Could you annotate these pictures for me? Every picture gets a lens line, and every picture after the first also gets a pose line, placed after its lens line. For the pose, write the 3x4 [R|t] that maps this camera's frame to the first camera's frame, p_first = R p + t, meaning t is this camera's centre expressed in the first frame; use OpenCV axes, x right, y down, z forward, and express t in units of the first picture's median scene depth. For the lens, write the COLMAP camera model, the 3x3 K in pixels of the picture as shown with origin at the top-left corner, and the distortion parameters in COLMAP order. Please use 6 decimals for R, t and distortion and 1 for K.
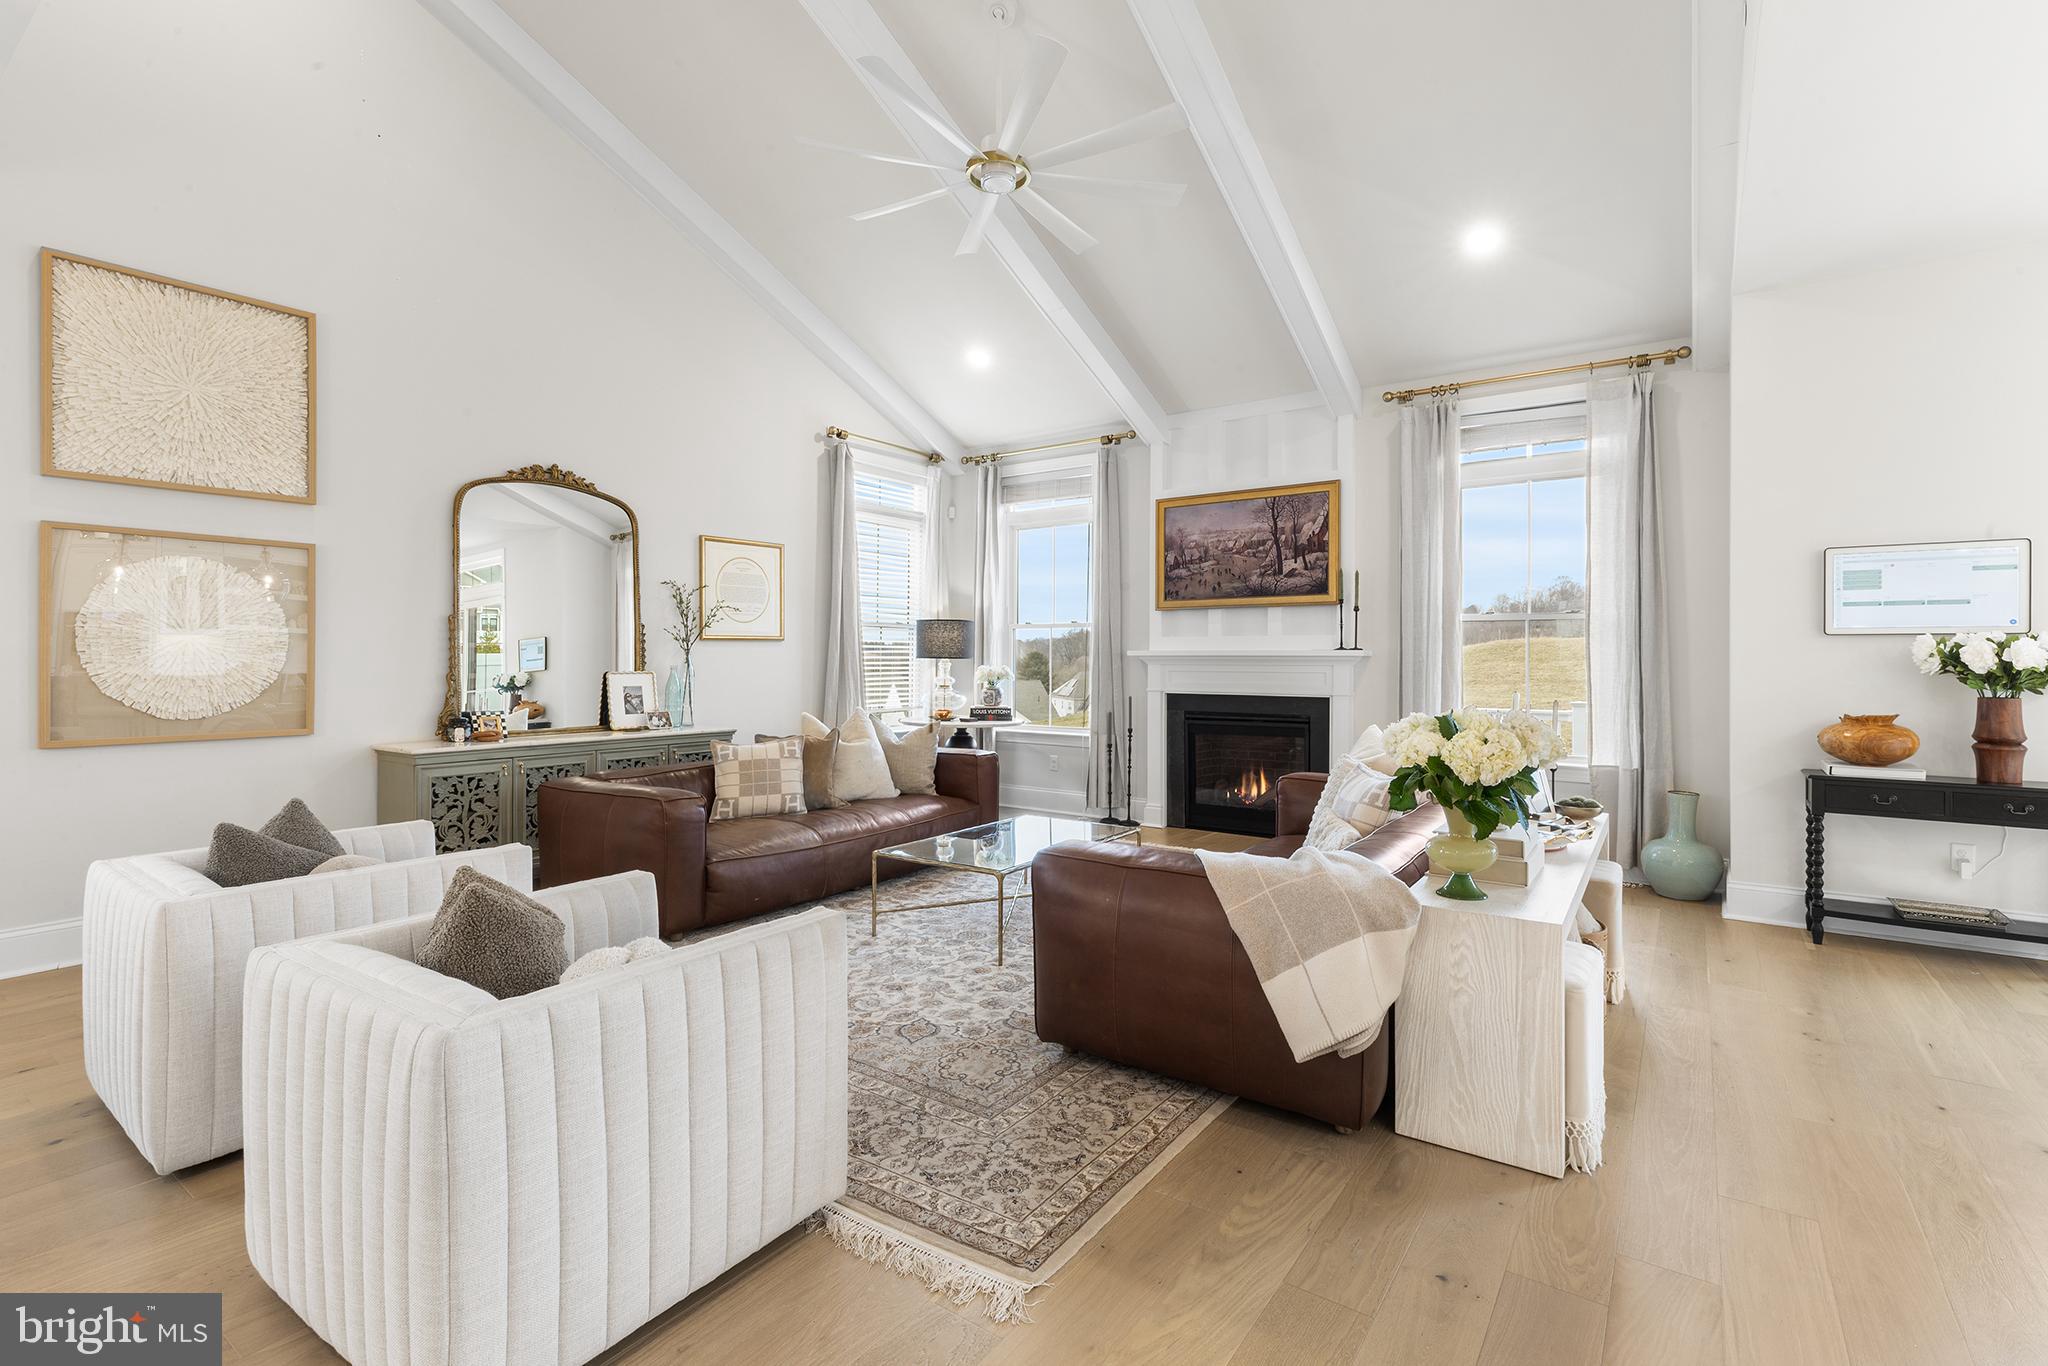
lens RADIAL K [[936.3, 0, 1021.3], [0, 936.3, 656.4], [0, 0, 1]] dist [0.006877, -0.001768]
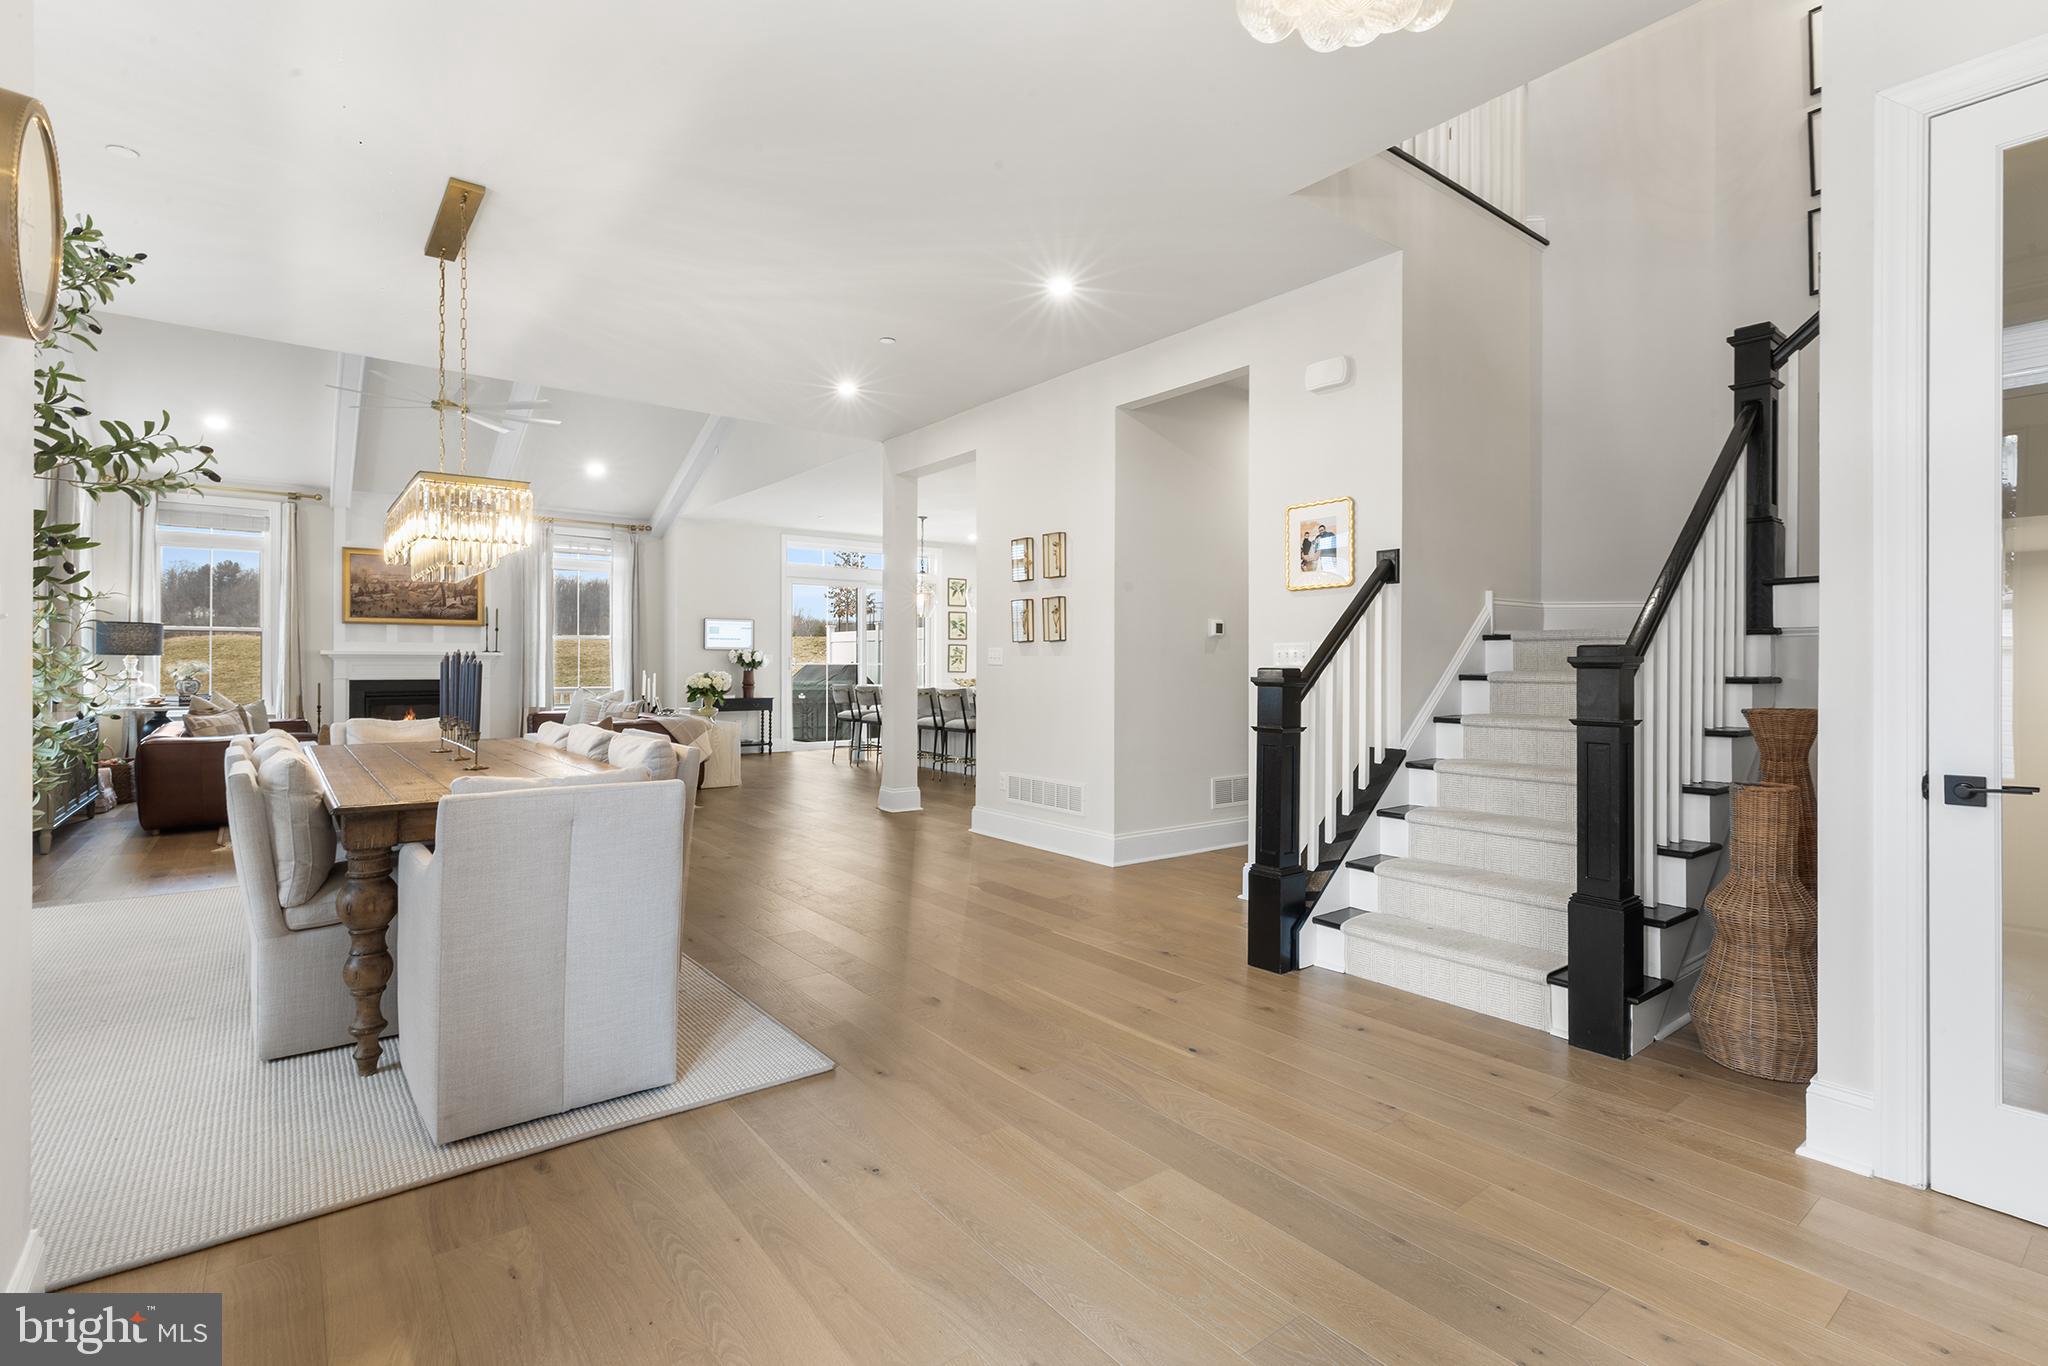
lens RADIAL K [[936.3, 0, 1025.5], [0, 936.3, 663.3], [0, 0, 1]] dist [0.006877, -0.001768]
pose [[0.283759, -0.003969, 0.958887, -1.084254], [-0.008378, 0.999943, 0.006618, -0.005980], [-0.958859, -0.009911, 0.283709, -0.491222]]
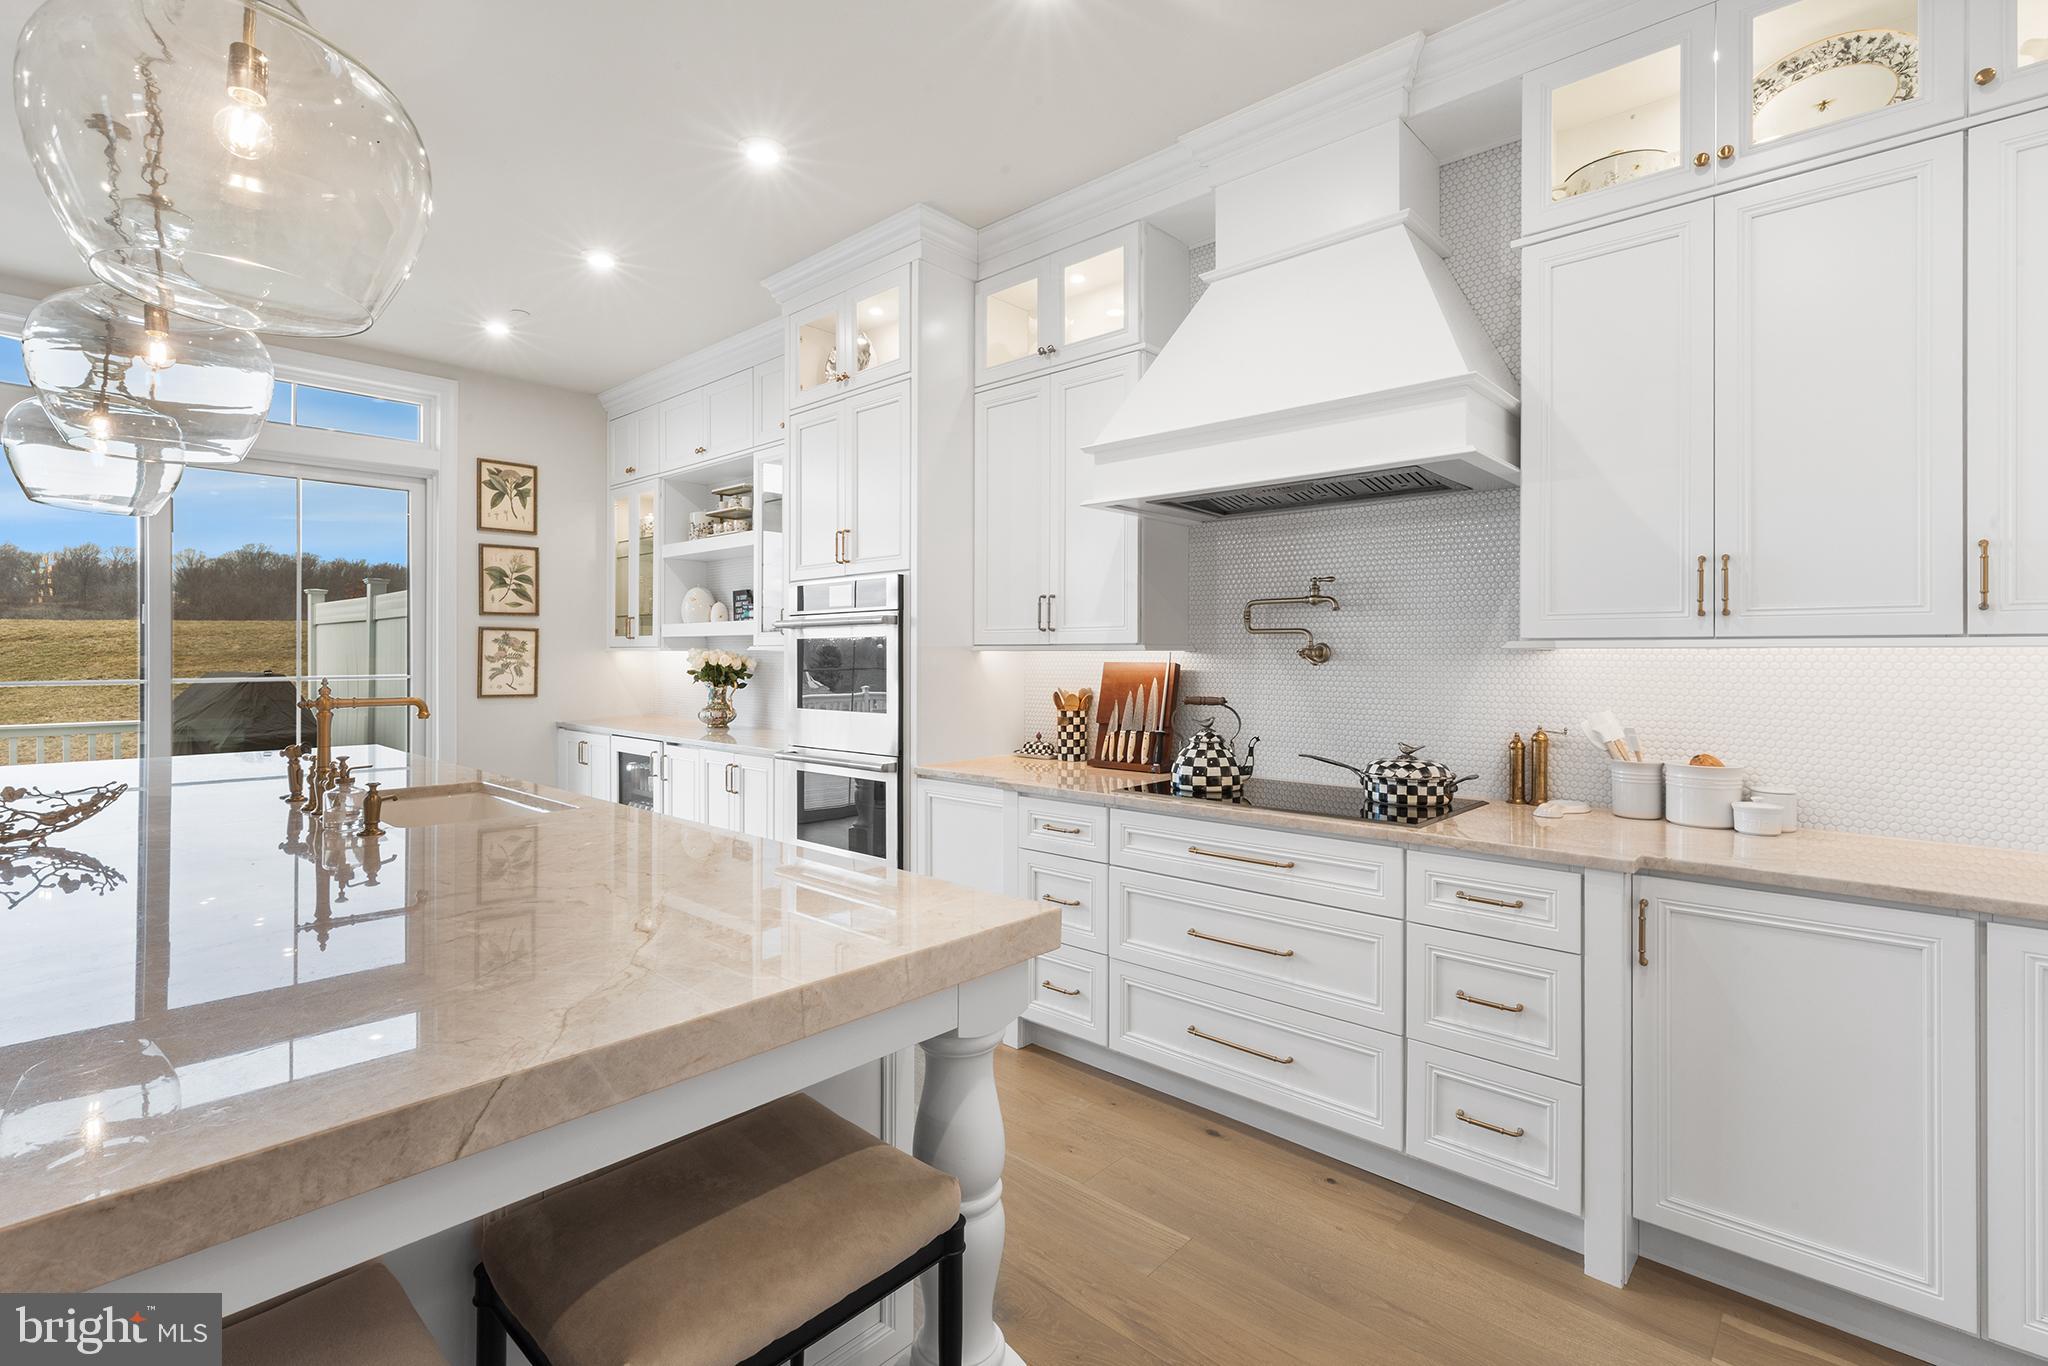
lens RADIAL K [[936.3, 0, 1026.0], [0, 936.3, 656.9], [0, 0, 1]] dist [0.006877, -0.001768]
pose [[0.119948, -0.004034, 0.992772, 0.259063], [-0.008095, 0.999955, 0.005042, -0.015777], [-0.992747, -0.008641, 0.119910, -0.288165]]
